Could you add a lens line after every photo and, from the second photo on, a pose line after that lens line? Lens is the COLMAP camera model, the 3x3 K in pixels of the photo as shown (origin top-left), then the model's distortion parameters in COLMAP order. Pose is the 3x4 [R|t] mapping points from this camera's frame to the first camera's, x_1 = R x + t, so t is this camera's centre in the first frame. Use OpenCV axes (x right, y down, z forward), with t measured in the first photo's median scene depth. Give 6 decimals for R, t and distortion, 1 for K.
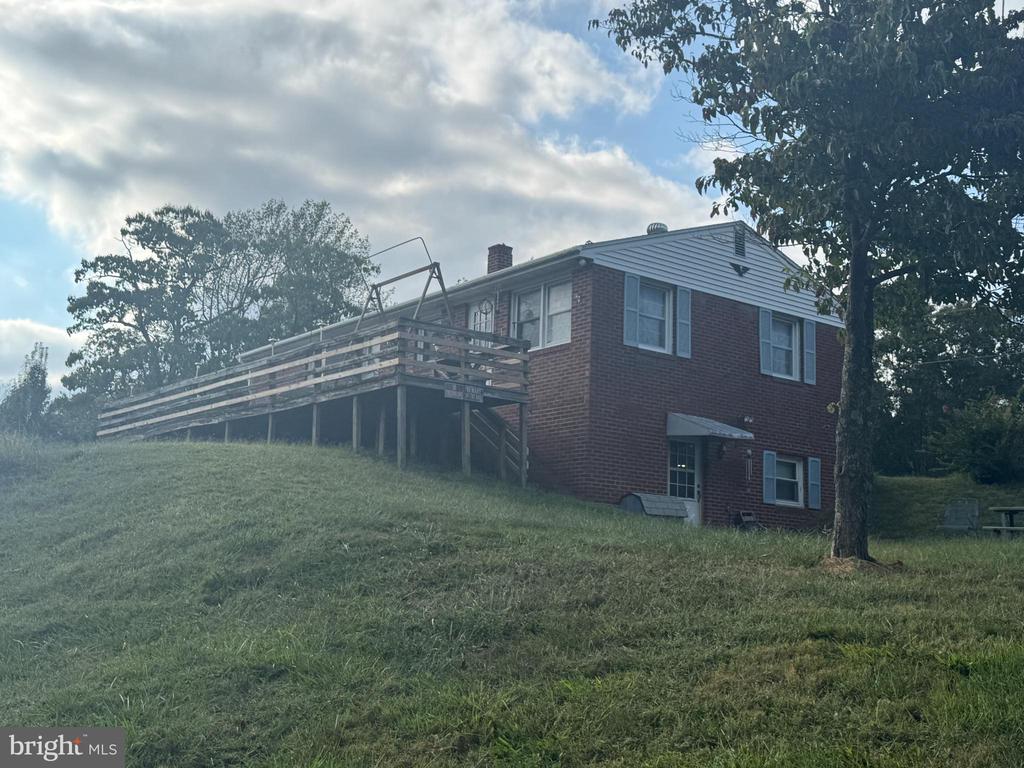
lens RADIAL K [[1184.2, 0, 512.0], [0, 1184.2, 384.0], [0, 0, 1]] dist [0.010717, 0.005395]
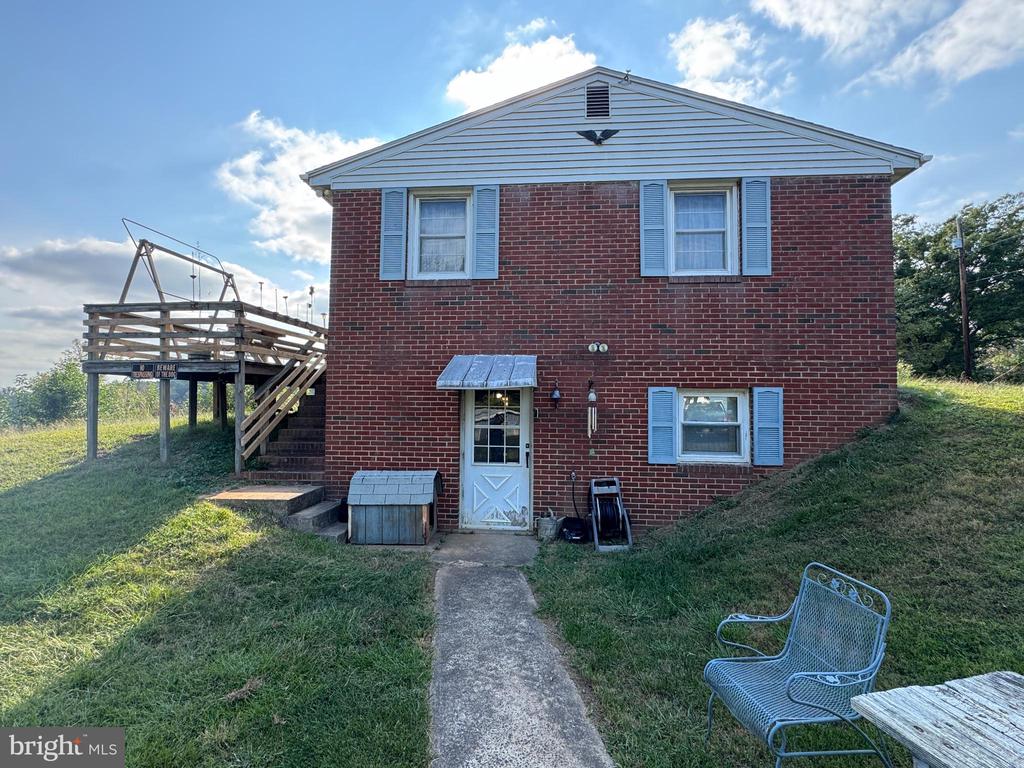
lens RADIAL K [[504.4, 0, 512.0], [0, 504.4, 384.0], [0, 0, 1]] dist [-0.001812, -0.000143]
pose [[0.735047, -0.059168, -0.675429, 0.348765], [0.136375, 0.988728, 0.061800, 0.024557], [0.664159, -0.137538, 0.734831, 0.720362]]
